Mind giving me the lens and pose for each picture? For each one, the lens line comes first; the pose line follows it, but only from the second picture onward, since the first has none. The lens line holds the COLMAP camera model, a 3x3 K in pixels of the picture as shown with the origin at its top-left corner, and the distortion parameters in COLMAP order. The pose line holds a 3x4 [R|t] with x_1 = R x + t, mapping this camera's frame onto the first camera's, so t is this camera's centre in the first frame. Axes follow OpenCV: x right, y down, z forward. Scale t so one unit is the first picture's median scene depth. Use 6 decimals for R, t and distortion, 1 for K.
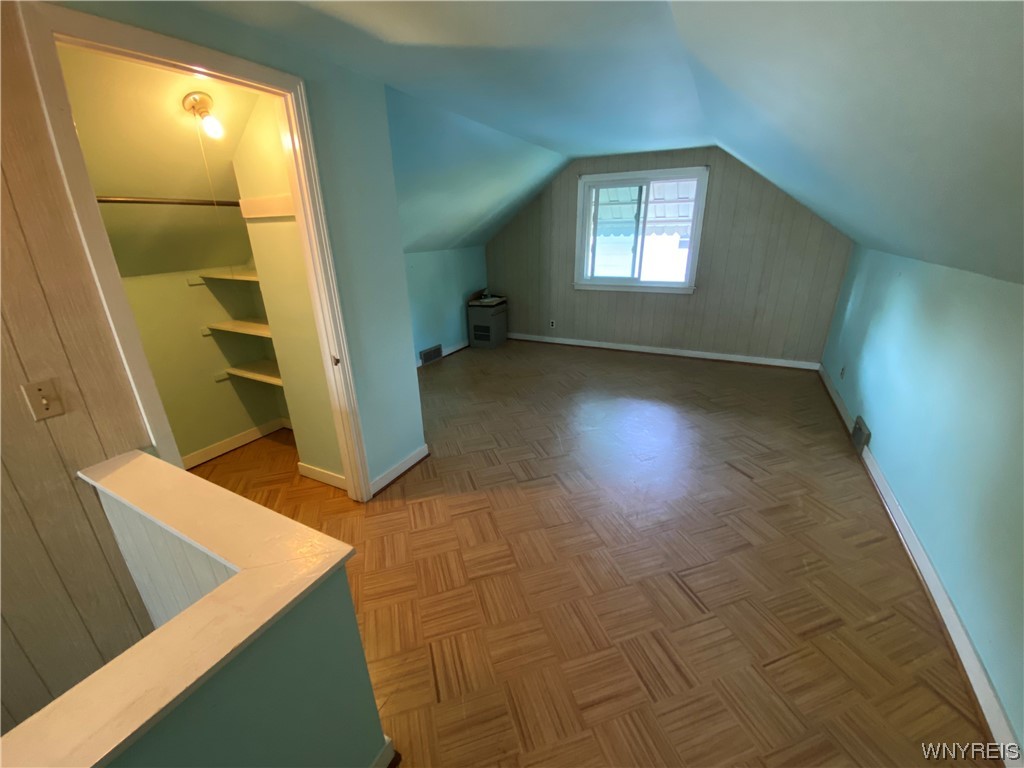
lens RADIAL K [[418.4, 0, 509.7], [0, 418.4, 382.7], [0, 0, 1]] dist [0.034768, -0.024546]
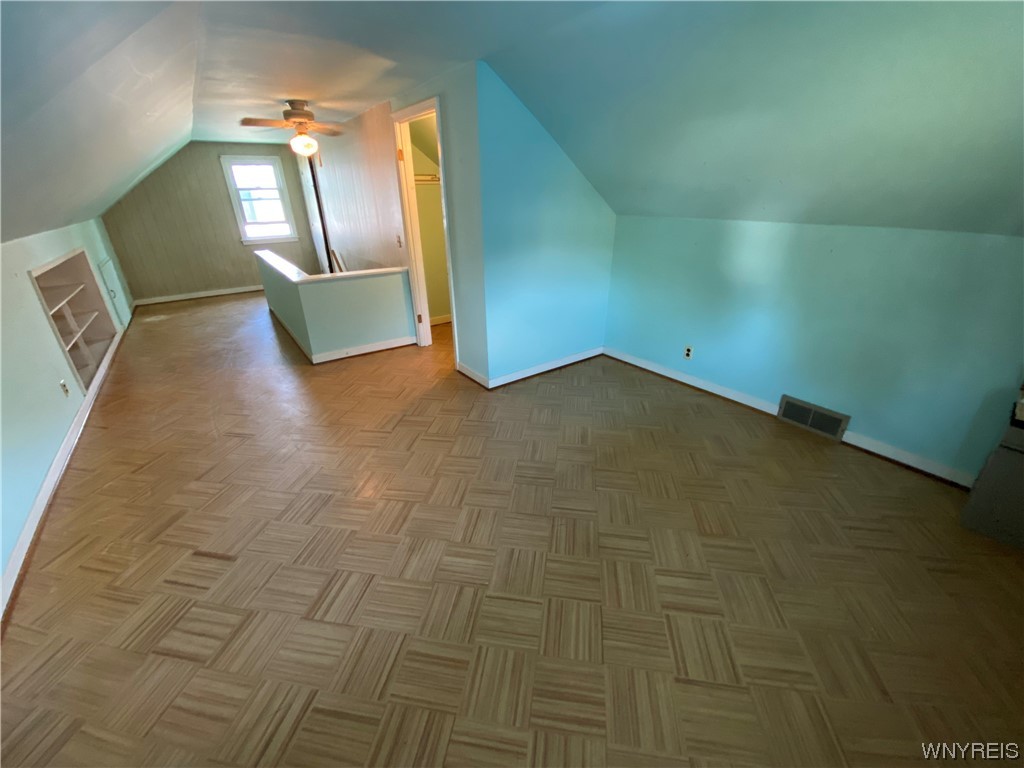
lens RADIAL K [[418.4, 0, 509.7], [0, 418.4, 382.7], [0, 0, 1]] dist [0.034768, -0.024546]
pose [[-0.463067, 0.395593, -0.793142, 0.788064], [-0.274799, 0.786691, 0.552814, -0.570296], [0.842647, 0.473945, -0.255582, 1.513346]]
